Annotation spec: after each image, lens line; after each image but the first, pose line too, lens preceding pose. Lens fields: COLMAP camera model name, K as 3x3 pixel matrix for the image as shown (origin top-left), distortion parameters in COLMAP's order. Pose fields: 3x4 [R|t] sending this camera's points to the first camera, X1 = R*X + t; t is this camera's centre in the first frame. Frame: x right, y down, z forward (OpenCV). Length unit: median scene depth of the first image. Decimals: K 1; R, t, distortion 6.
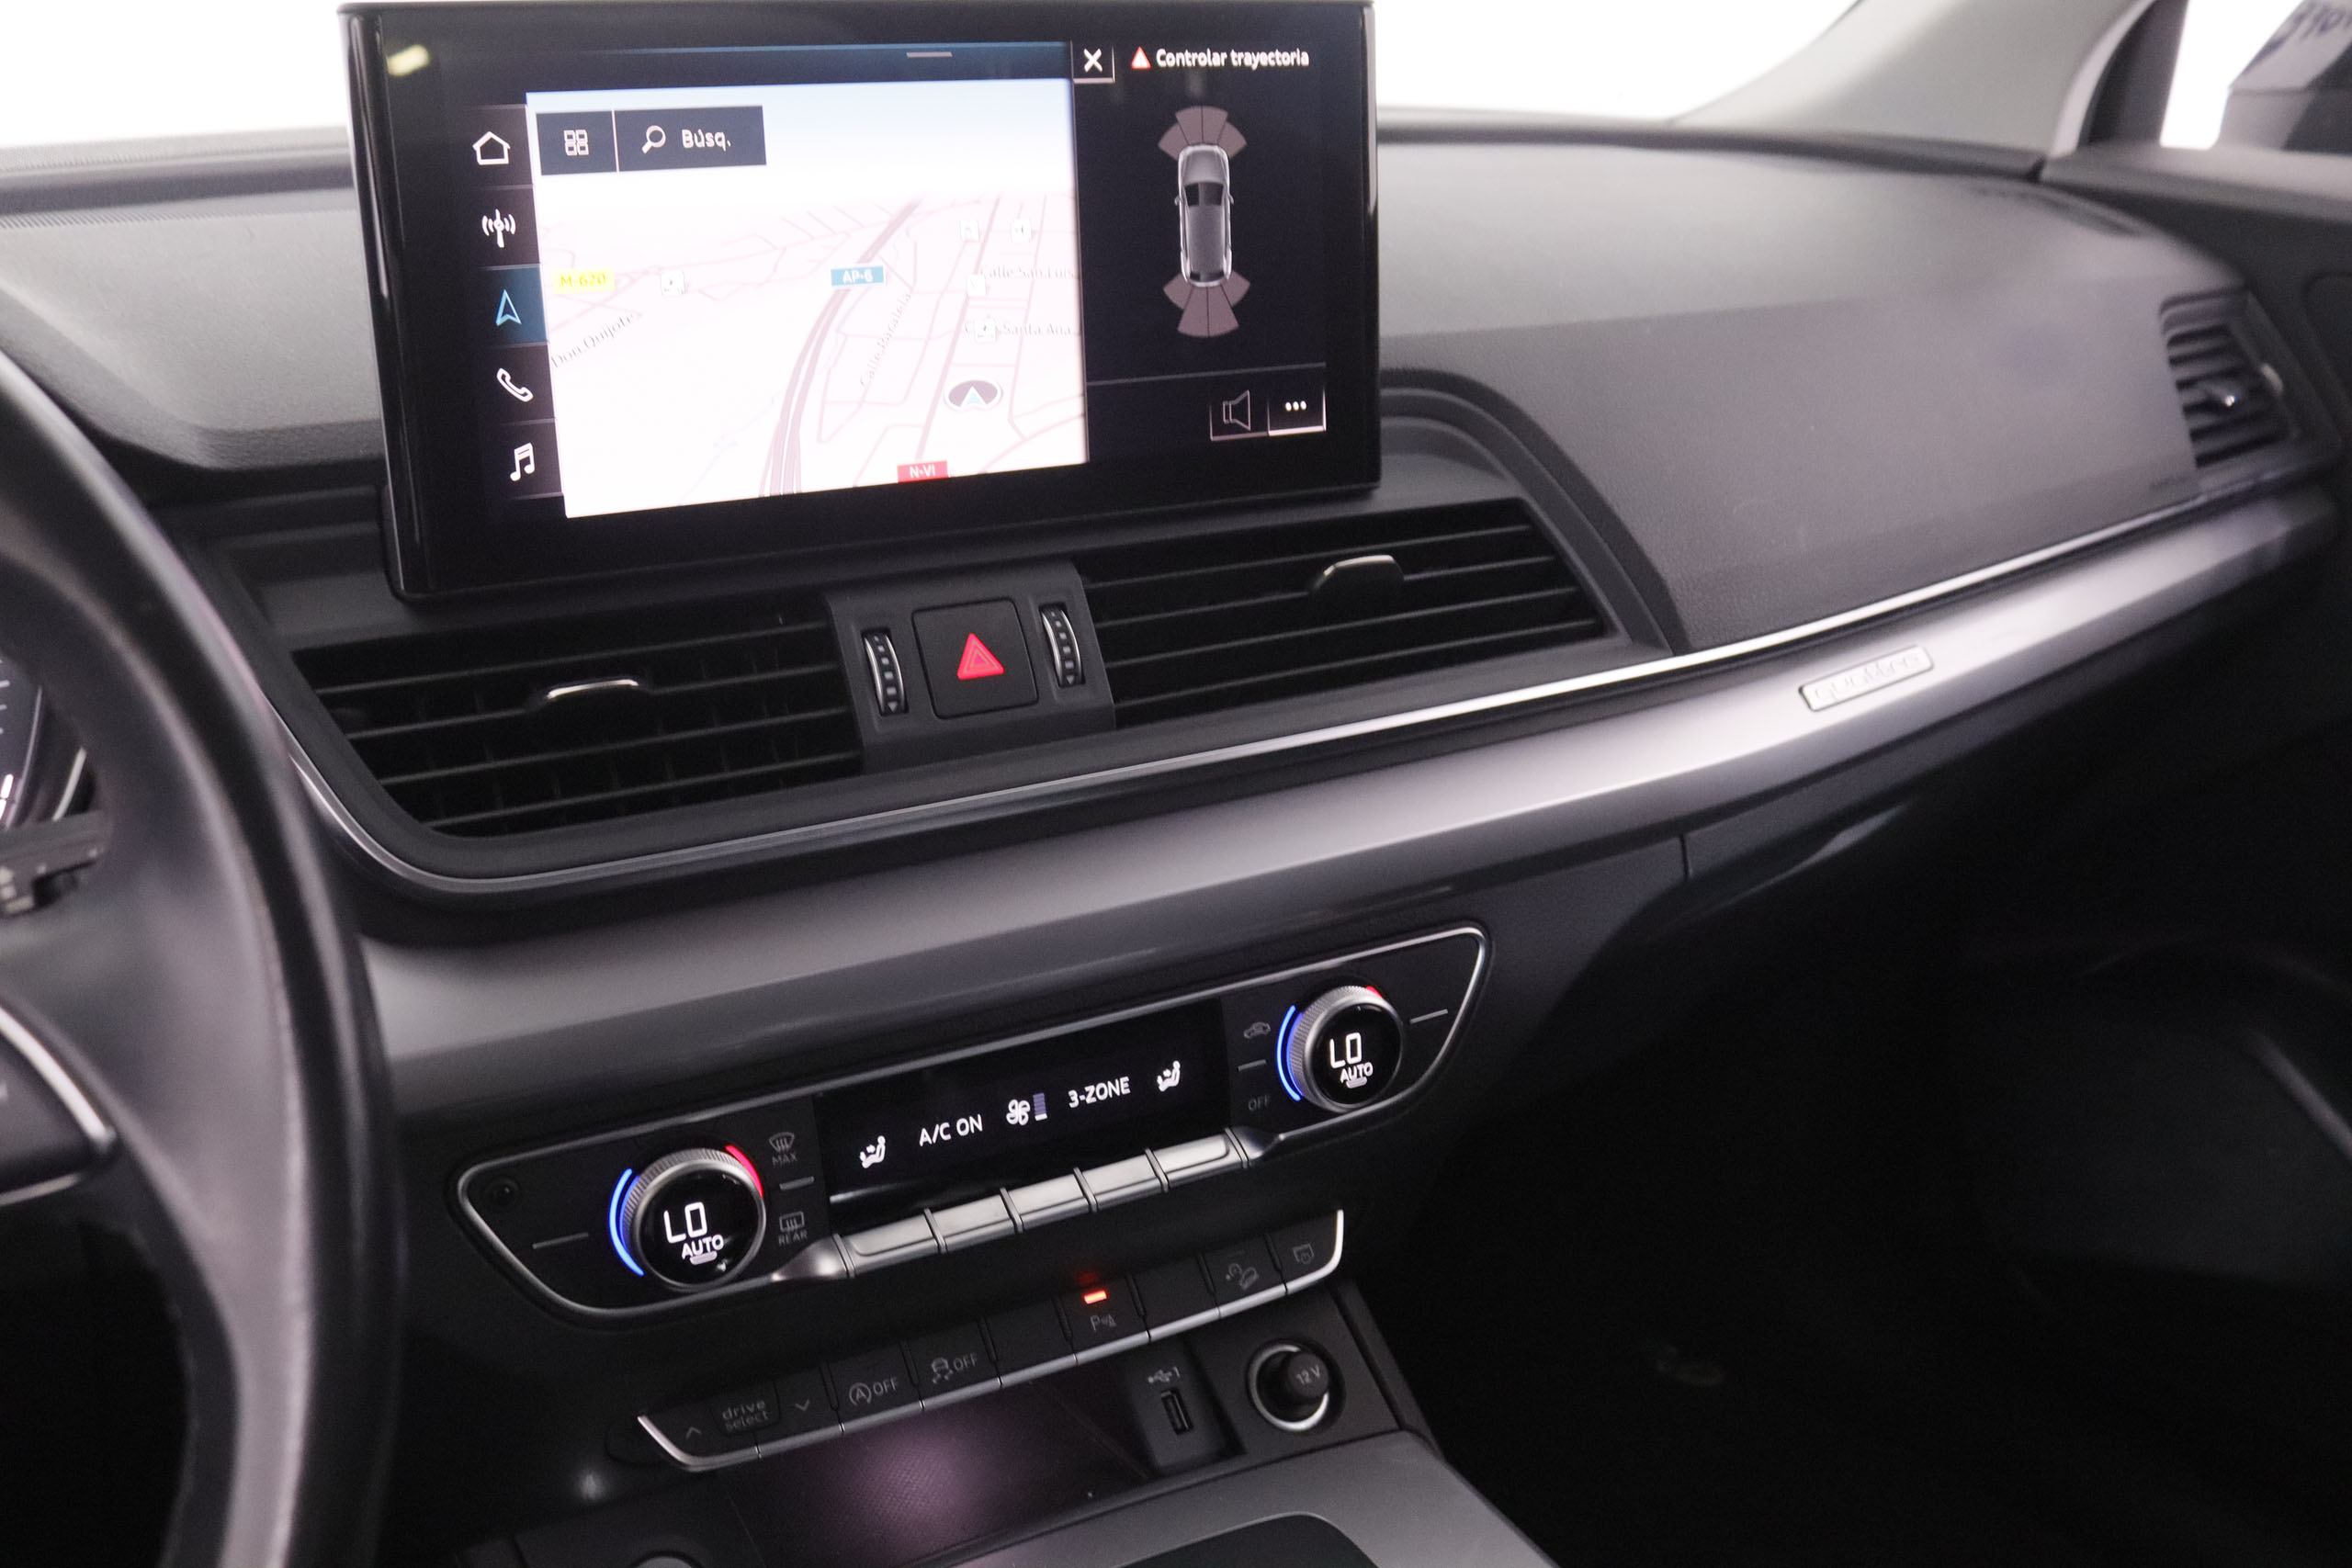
lens RADIAL K [[2186.2, 0, 1176.0], [0, 2186.2, 784.0], [0, 0, 1]] dist [-0.146790, 0.151216]
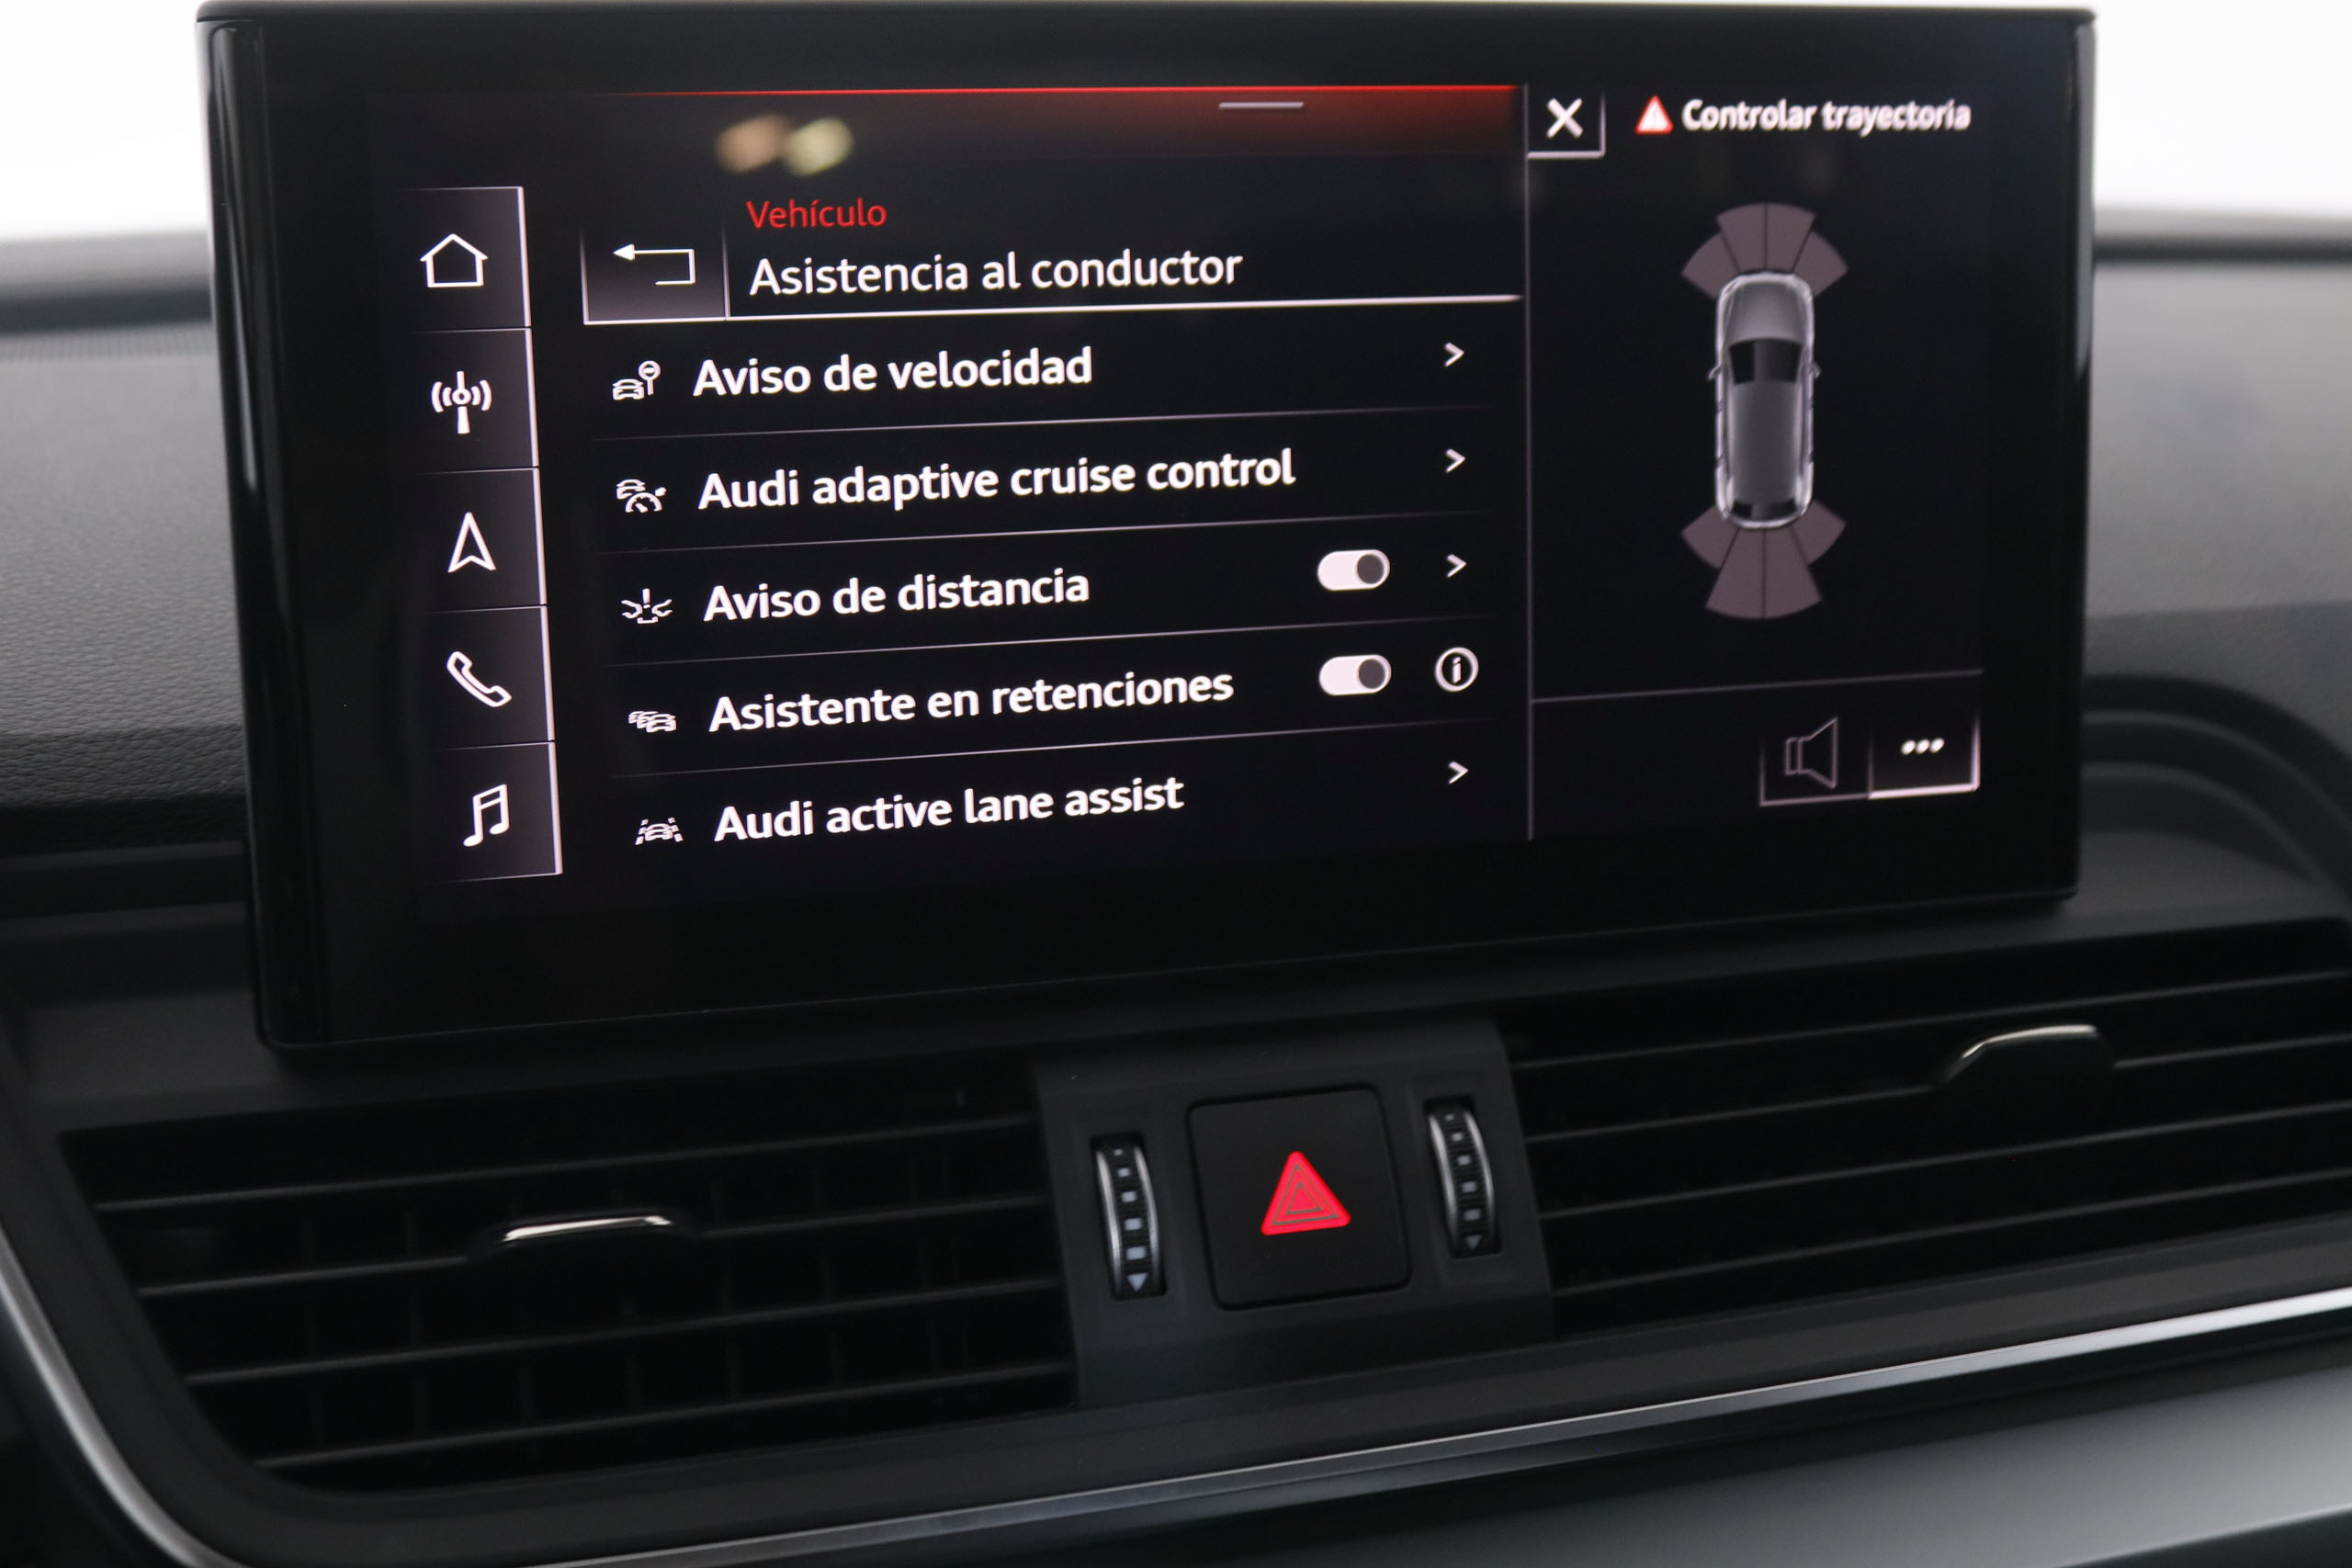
lens RADIAL K [[2934.5, 0, 1176.0], [0, 2934.5, 784.0], [0, 0, 1]] dist [-0.067401, 0.026323]
pose [[0.977954, 0.042914, -0.204361, 0.023066], [-0.064694, 0.992769, -0.101113, -0.081659], [0.198544, 0.112105, 0.973659, 0.261266]]
